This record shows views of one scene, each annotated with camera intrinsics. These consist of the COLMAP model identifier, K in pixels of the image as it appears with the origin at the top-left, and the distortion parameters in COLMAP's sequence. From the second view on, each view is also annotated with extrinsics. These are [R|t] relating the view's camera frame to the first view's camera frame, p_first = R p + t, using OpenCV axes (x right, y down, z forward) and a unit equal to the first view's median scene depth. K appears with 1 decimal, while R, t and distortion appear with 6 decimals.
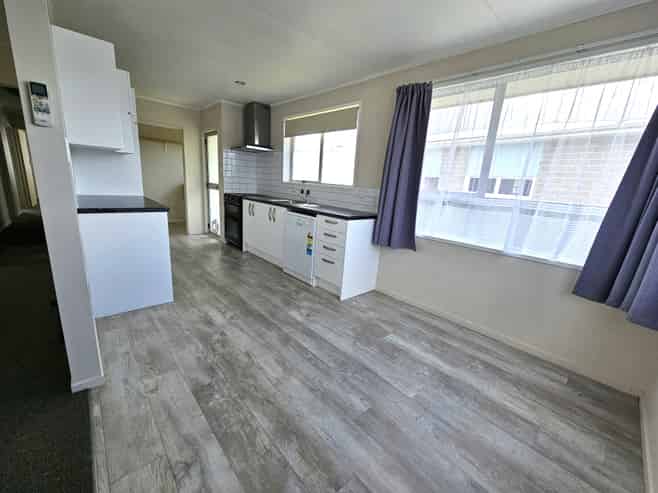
lens RADIAL K [[273.2, 0, 329.0], [0, 273.2, 246.5], [0, 0, 1]] dist [-0.000435, 0.000003]
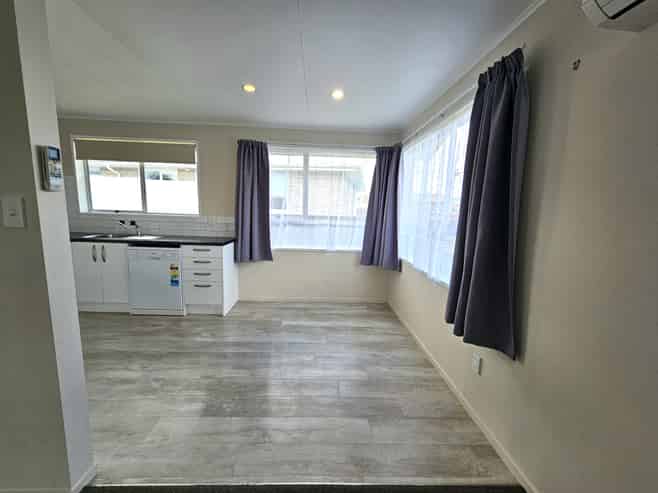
lens RADIAL K [[273.2, 0, 329.0], [0, 273.2, 246.5], [0, 0, 1]] dist [-0.000435, 0.000003]
pose [[0.639075, -0.151851, 0.754006, -0.521348], [0.183782, 0.982069, 0.042013, -0.058596], [-0.746865, 0.111724, 0.655523, -0.113500]]
